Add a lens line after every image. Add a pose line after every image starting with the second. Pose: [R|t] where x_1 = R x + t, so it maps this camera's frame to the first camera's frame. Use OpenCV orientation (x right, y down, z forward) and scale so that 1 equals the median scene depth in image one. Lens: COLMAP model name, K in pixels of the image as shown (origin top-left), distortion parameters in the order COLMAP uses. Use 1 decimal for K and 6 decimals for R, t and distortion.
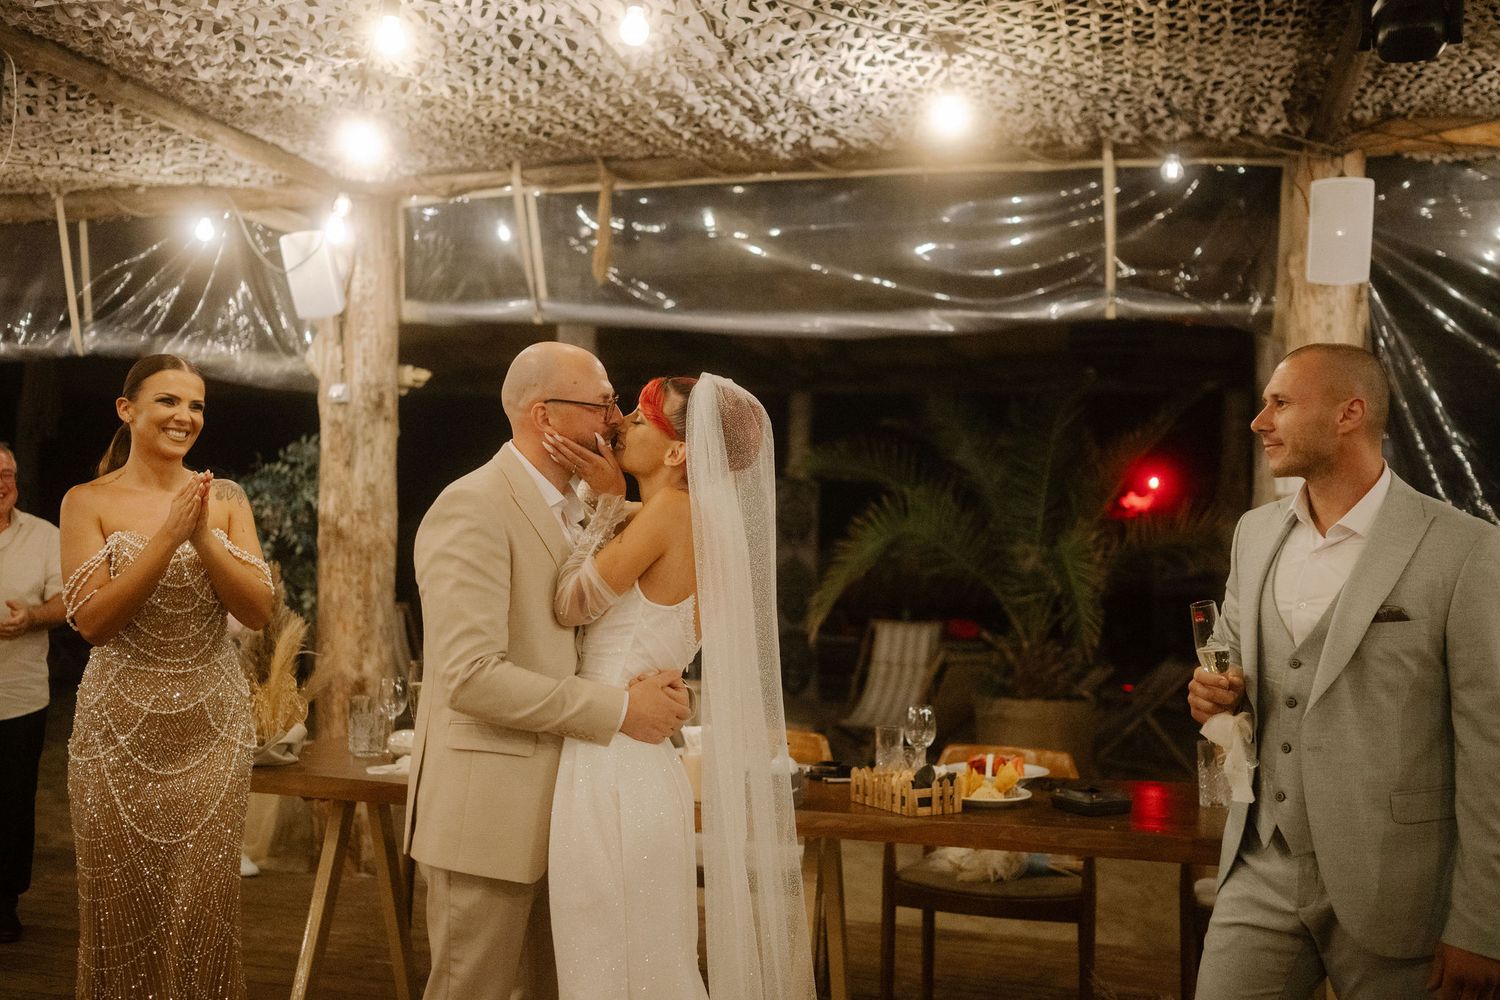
lens RADIAL K [[1520.4, 0, 738.3], [0, 1520.4, 501.0], [0, 0, 1]] dist [-0.006155, 0.014675]
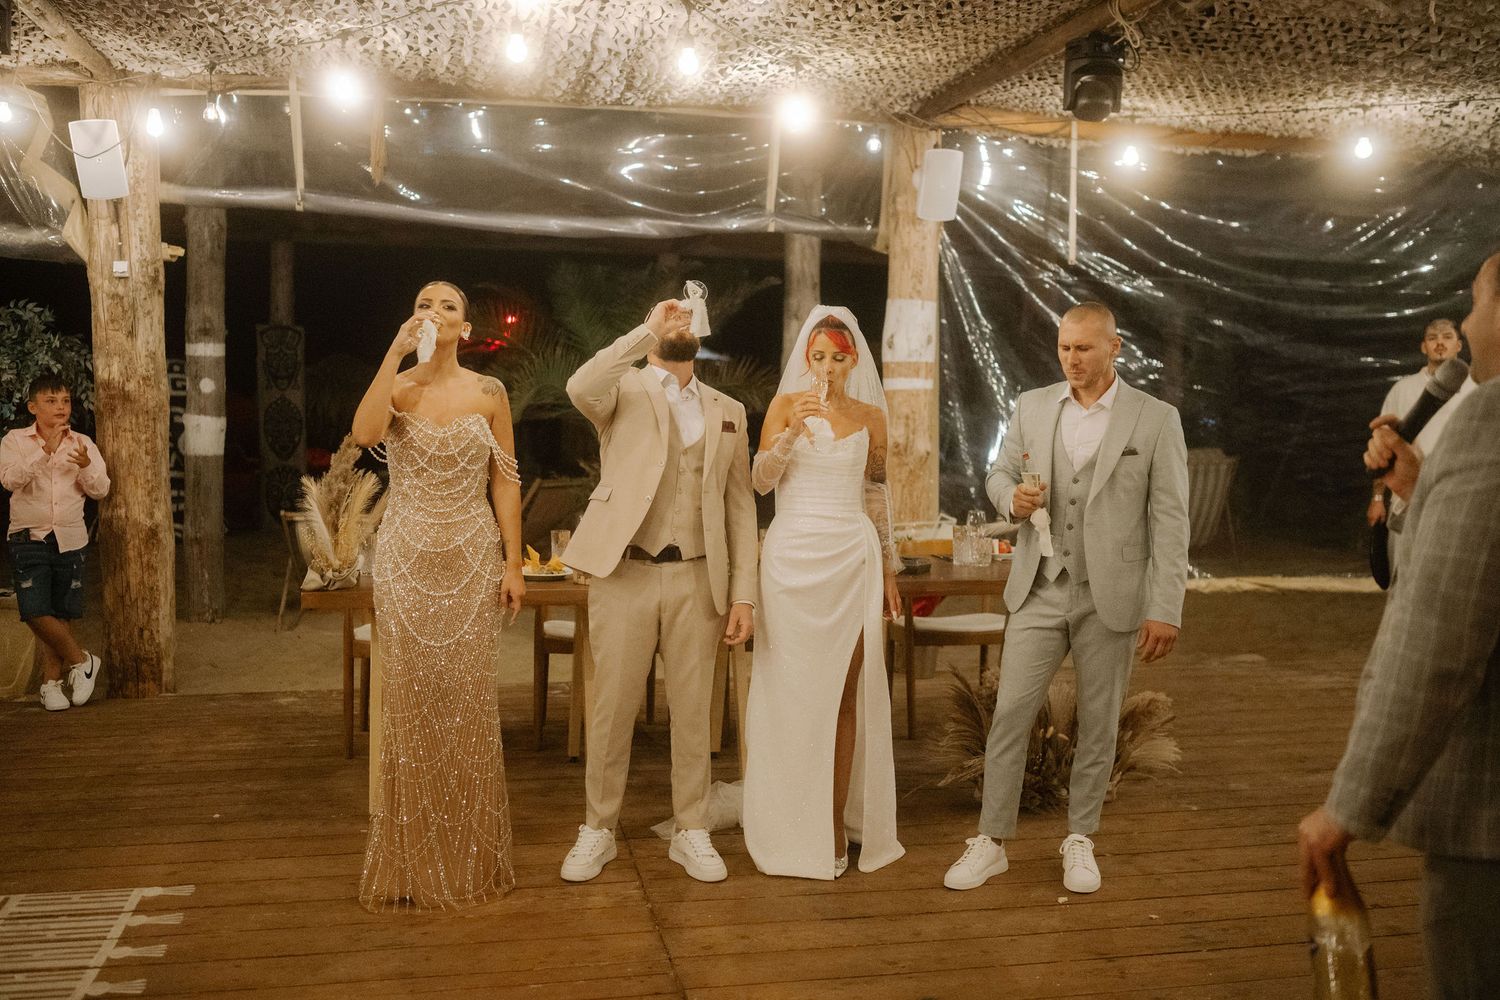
lens RADIAL K [[1438.3, 0, 750.0], [0, 1438.3, 500.0], [0, 0, 1]] dist [-0.001284, 0.005930]
pose [[0.873902, -0.057319, 0.482712, -0.481584], [-0.005122, 0.991883, 0.127054, -0.050894], [-0.486076, -0.113505, 0.866514, -0.176545]]
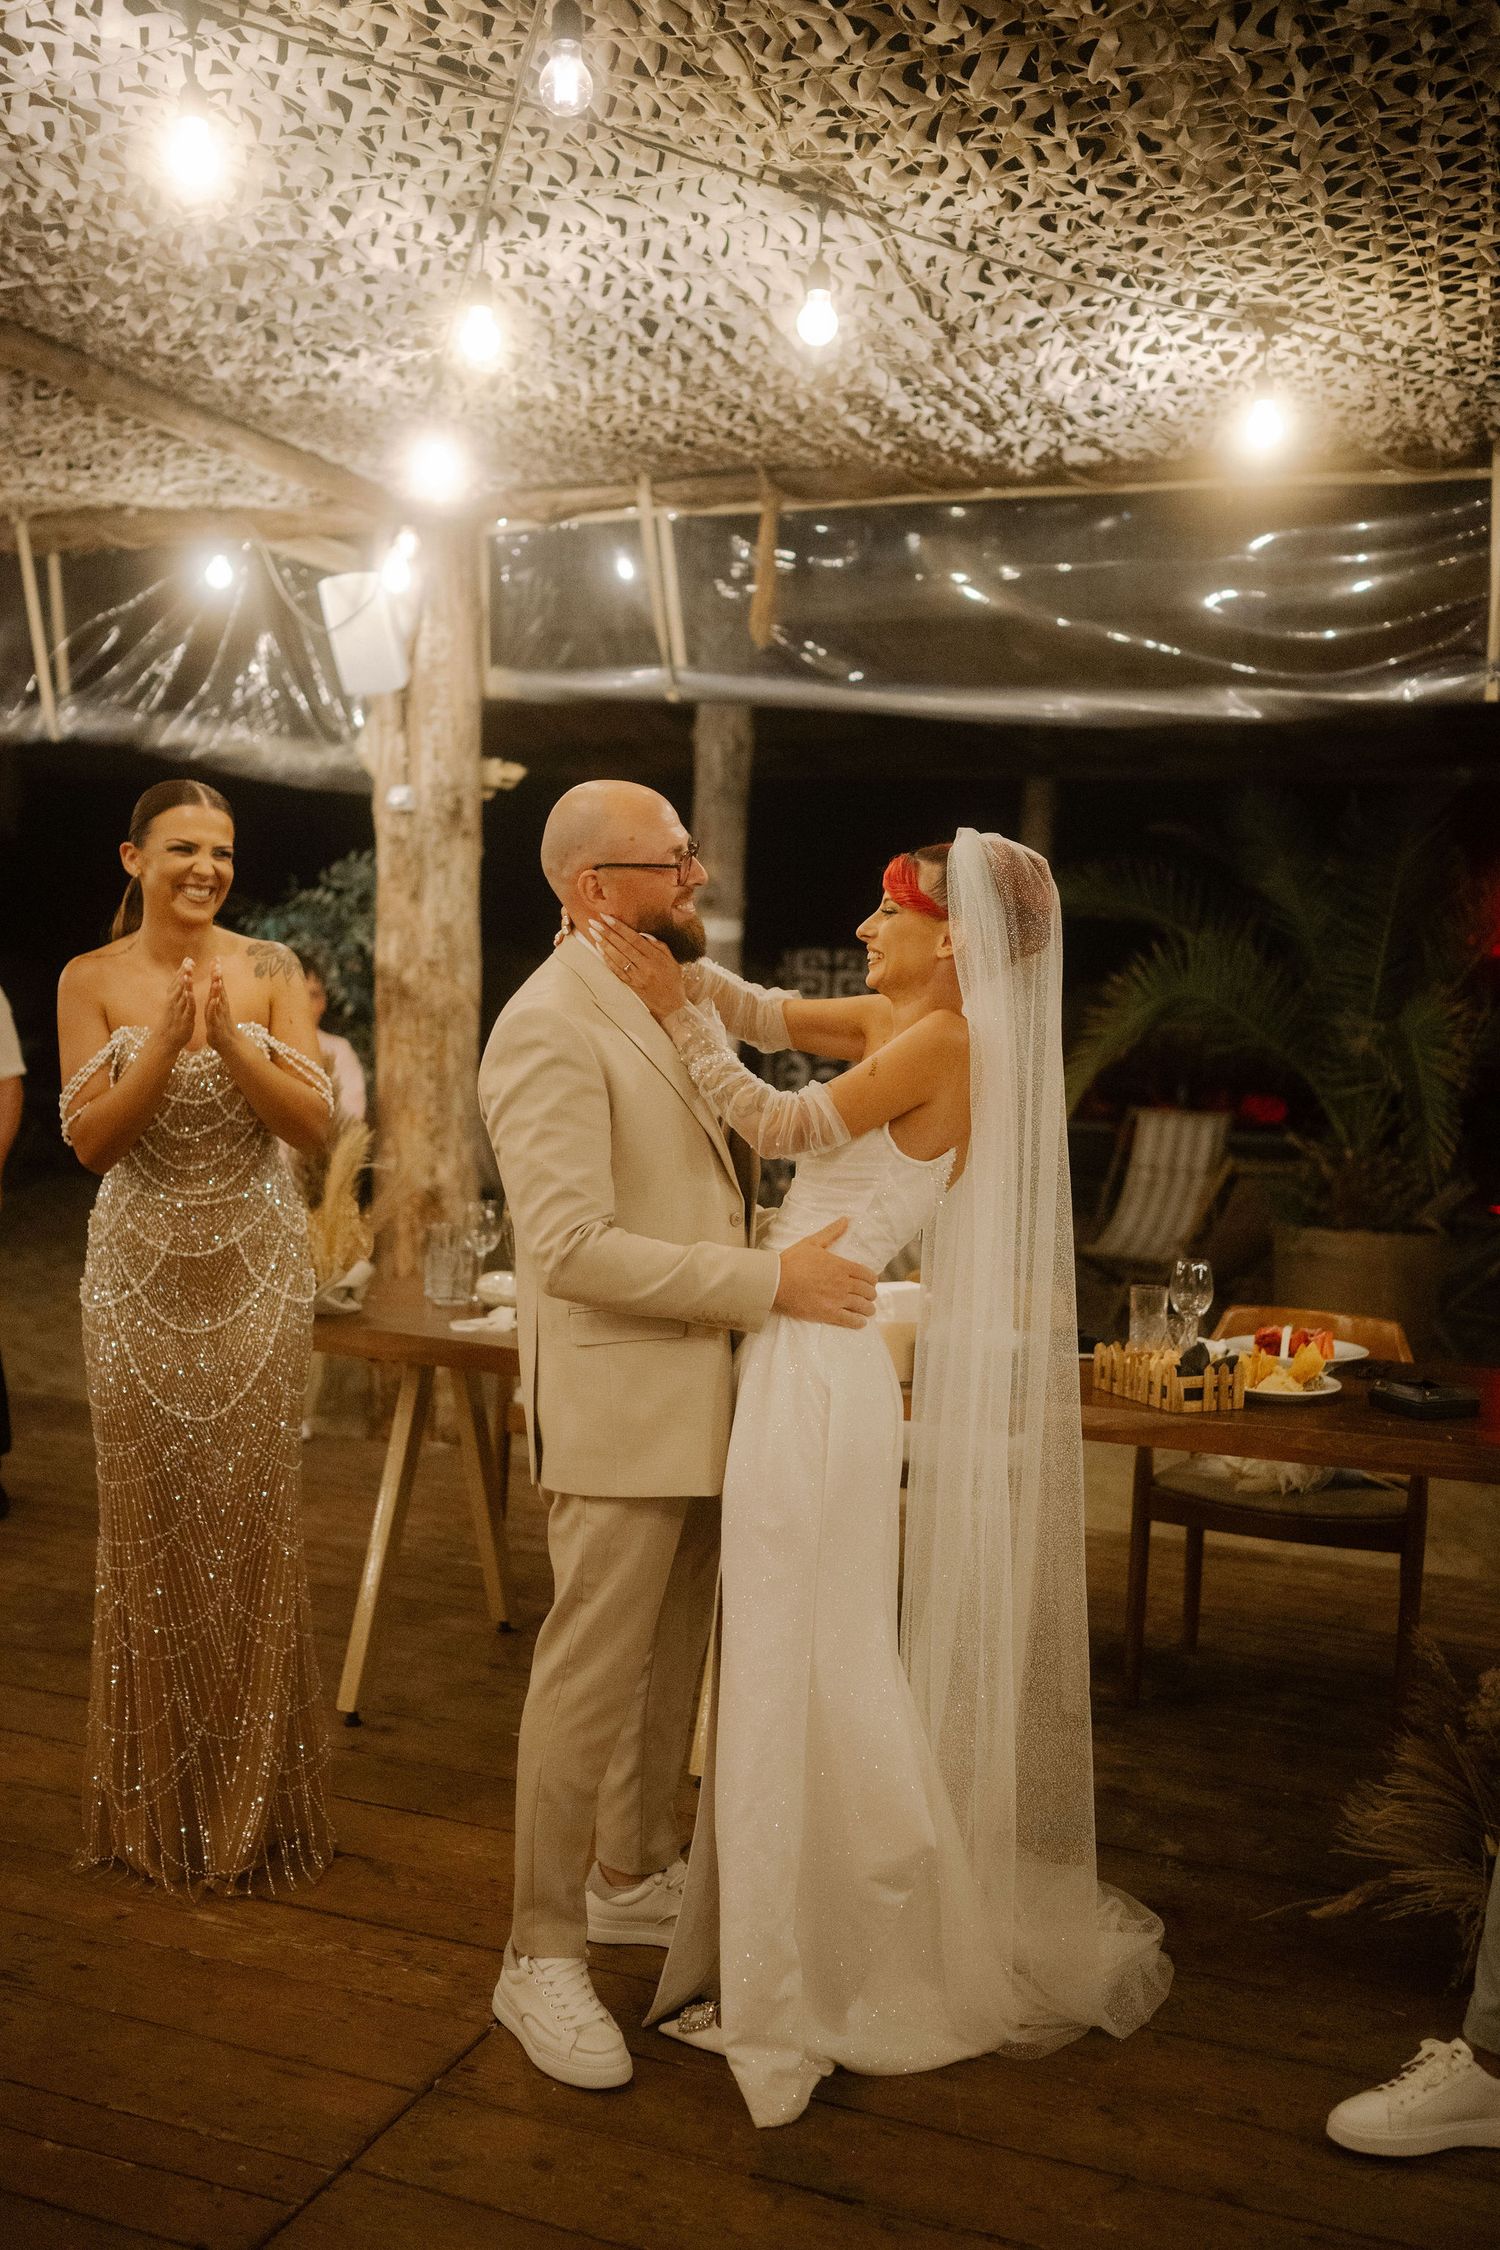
lens RADIAL K [[2157.5, 0, 745.9], [0, 2157.5, 1159.8], [0, 0, 1]] dist [-0.001284, 0.005930]
pose [[0.995765, 0.020502, -0.089623, -0.002289], [-0.009689, 0.992792, 0.119459, -0.030757], [0.091426, -0.118085, 0.988786, -0.037512]]
